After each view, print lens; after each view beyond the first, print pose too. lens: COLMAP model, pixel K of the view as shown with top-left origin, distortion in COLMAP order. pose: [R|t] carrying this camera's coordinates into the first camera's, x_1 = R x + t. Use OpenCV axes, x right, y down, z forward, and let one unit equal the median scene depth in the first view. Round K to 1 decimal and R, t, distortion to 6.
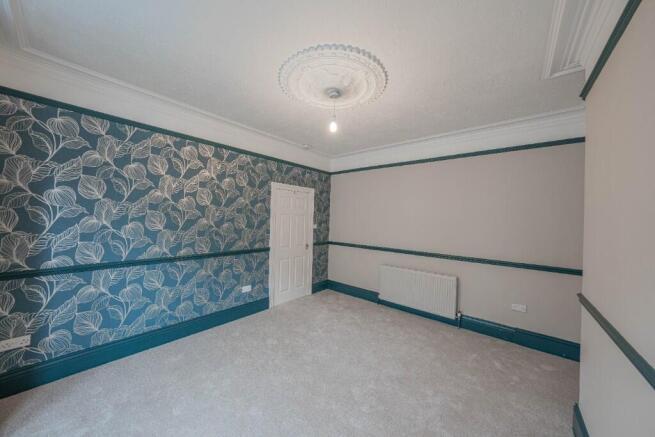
lens RADIAL K [[225.4, 0, 327.5], [0, 225.4, 218.5], [0, 0, 1]] dist [-0.000309, -0.000002]
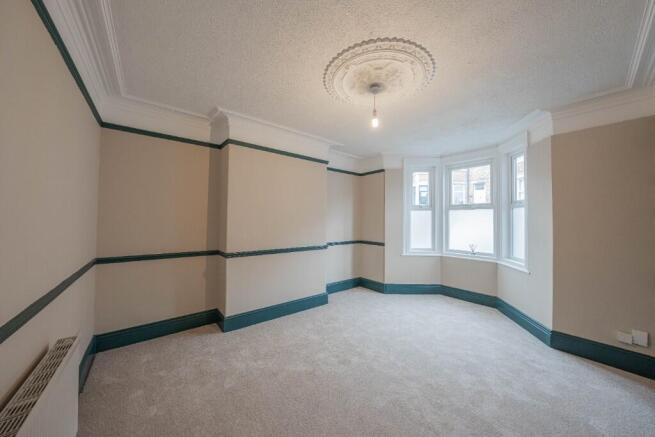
lens RADIAL K [[233.6, 0, 327.5], [0, 233.6, 218.5], [0, 0, 1]] dist [-0.002326, 0.004157]
pose [[-0.983805, -0.036448, 0.175496, 0.024532], [-0.036706, 0.999325, 0.001778, 0.012792], [-0.175442, -0.004693, -0.984479, 1.214863]]
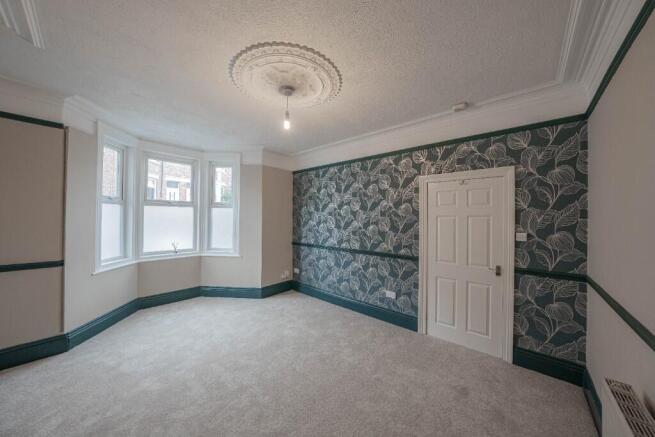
lens RADIAL K [[233.8, 0, 327.5], [0, 233.8, 218.5], [0, 0, 1]] dist [0.000314, 0.000053]
pose [[-0.018197, -0.027176, -0.999465, 0.620541], [-0.016450, 0.999503, -0.026878, 0.018717], [0.999699, 0.015952, -0.018635, 0.709381]]
